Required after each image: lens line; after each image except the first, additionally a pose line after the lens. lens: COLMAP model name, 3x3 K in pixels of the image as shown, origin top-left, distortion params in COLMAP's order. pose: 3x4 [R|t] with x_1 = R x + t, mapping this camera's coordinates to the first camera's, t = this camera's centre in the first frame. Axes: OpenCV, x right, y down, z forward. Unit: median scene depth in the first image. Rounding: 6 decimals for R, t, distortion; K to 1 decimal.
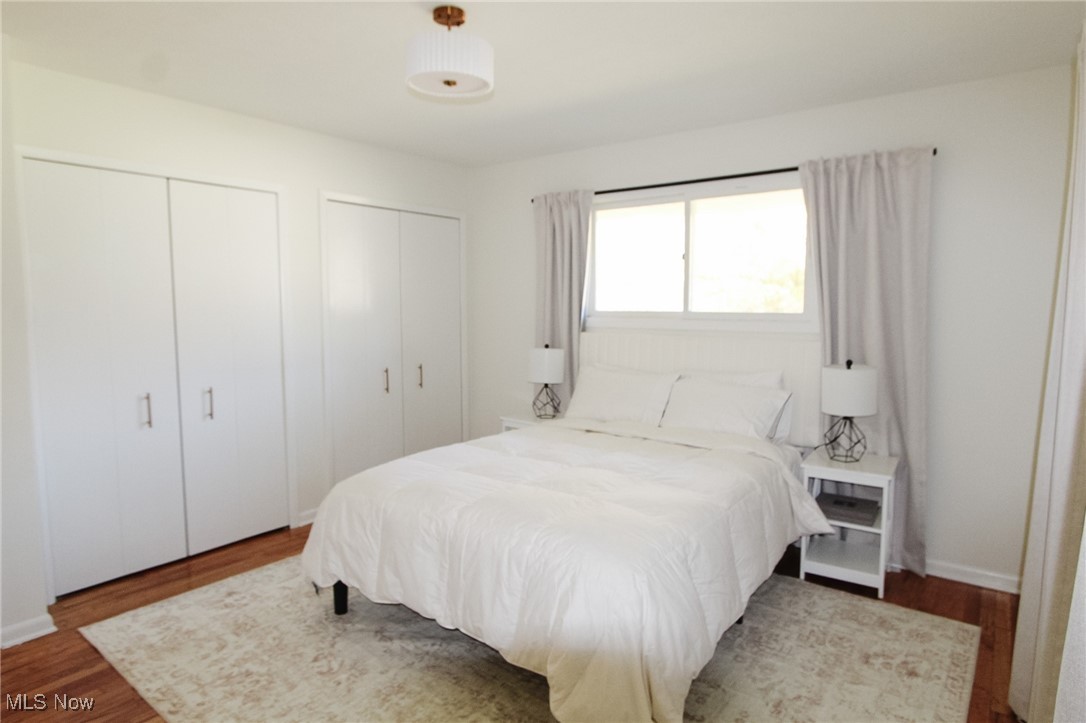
lens RADIAL K [[624.7, 0, 550.0], [0, 624.7, 358.9], [0, 0, 1]] dist [-0.026101, 0.018687]
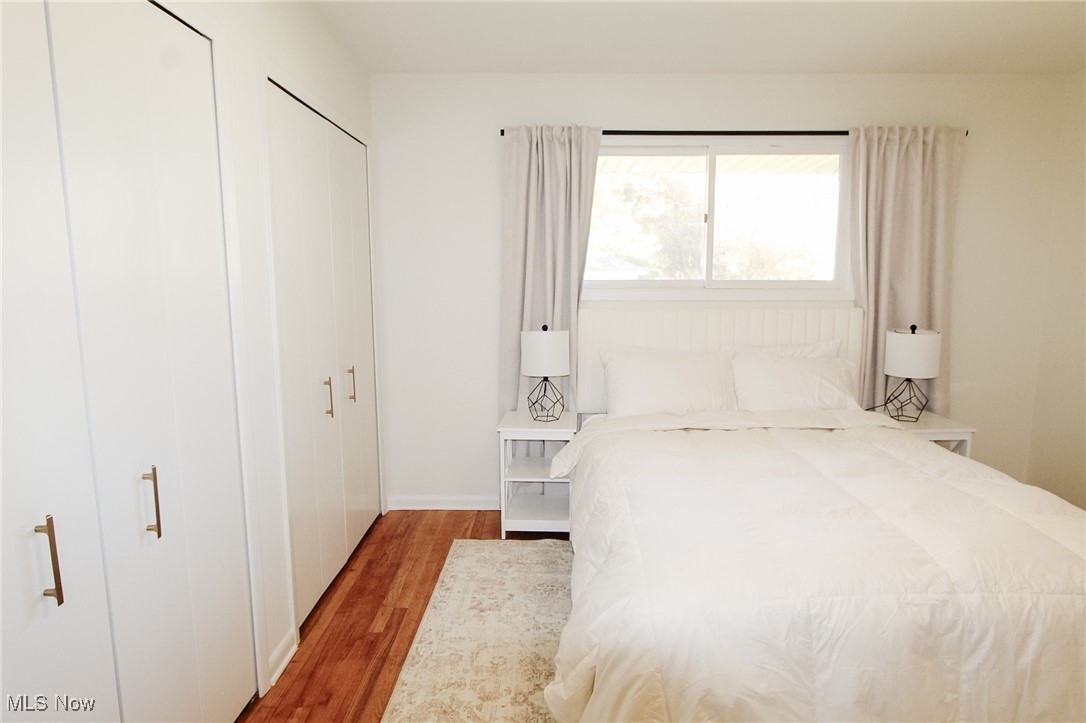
lens RADIAL K [[624.4, 0, 544.5], [0, 624.4, 349.4], [0, 0, 1]] dist [0.001407, 0.000539]
pose [[0.791388, -0.074005, 0.606819, -0.809575], [0.056210, 0.997249, 0.048314, -0.053724], [-0.608725, -0.004126, 0.793371, 0.678657]]
